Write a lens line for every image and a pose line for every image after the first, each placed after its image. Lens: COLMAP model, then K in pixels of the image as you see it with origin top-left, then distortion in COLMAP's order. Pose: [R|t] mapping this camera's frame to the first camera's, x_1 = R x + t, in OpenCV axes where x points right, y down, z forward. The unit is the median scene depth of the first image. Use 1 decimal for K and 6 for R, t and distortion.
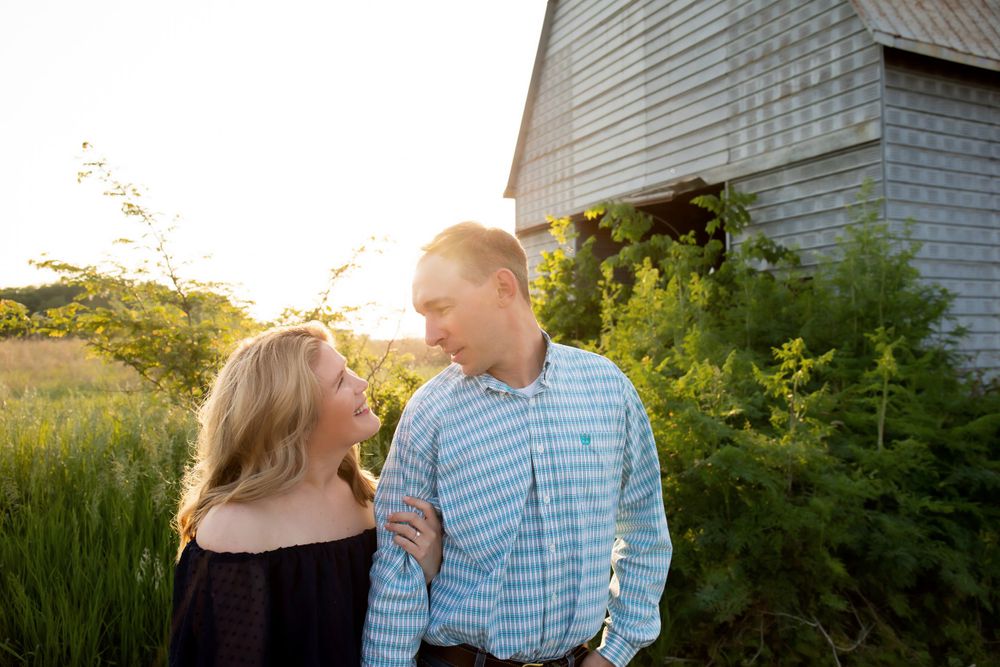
lens RADIAL K [[823.1, 0, 500.0], [0, 823.1, 333.5], [0, 0, 1]] dist [-0.114569, 0.160414]
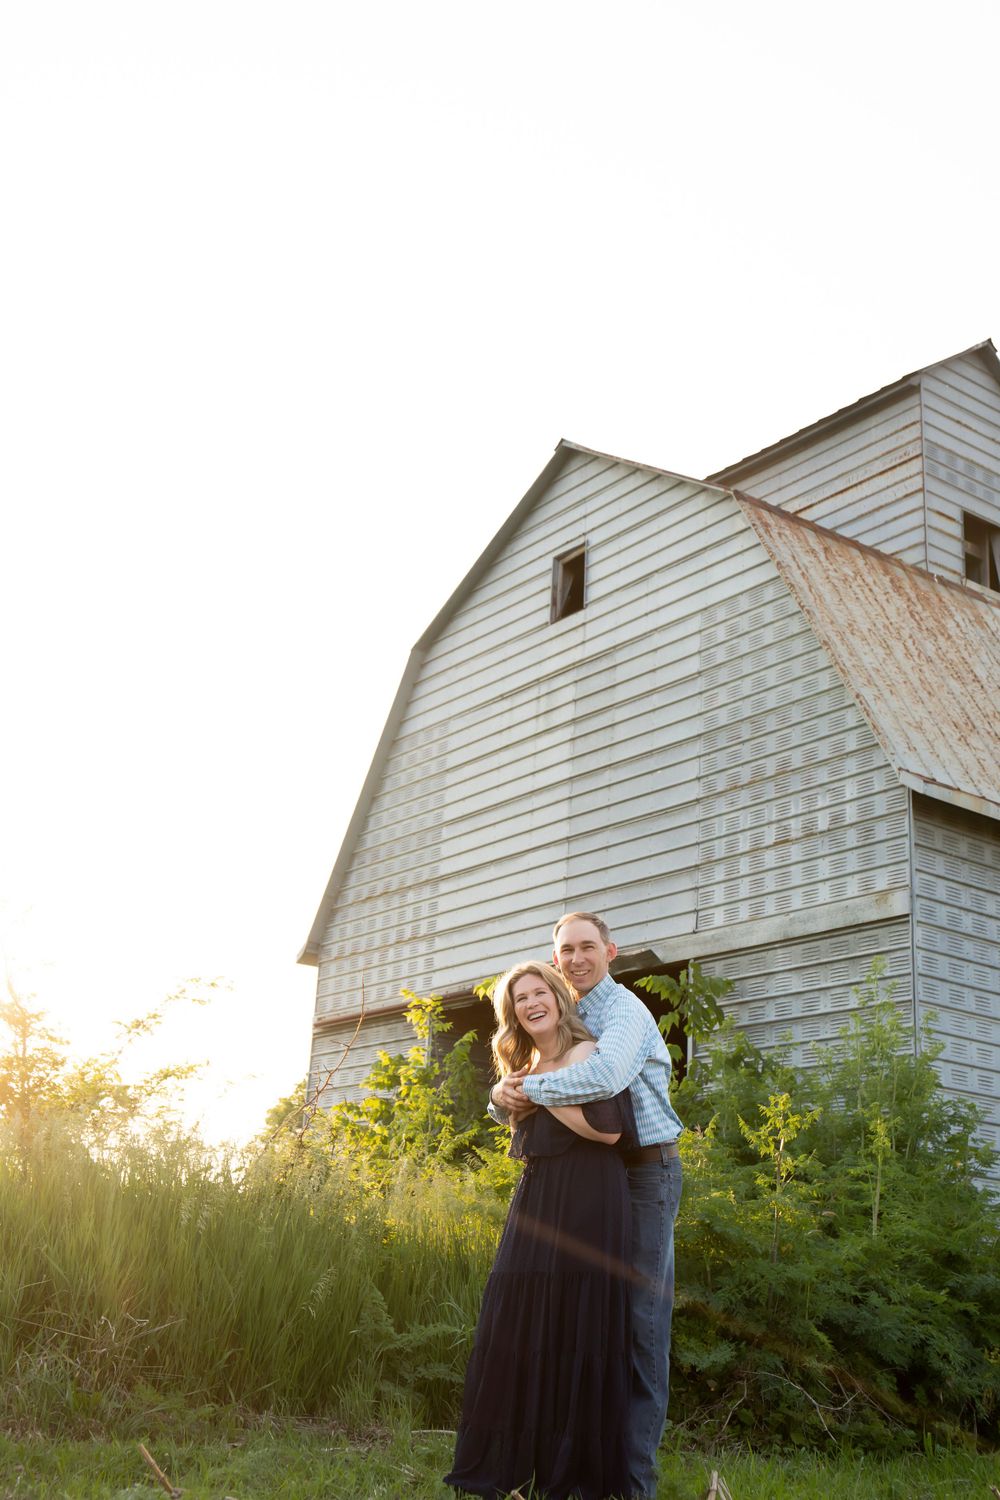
lens RADIAL K [[1769.5, 0, 500.0], [0, 1769.5, 750.0], [0, 0, 1]] dist [0.010228, -0.000042]
pose [[0.979491, 0.120769, 0.161281, -0.131238], [-0.066717, 0.949703, -0.305962, 0.106516], [-0.190120, 0.288927, 0.938283, -0.380897]]
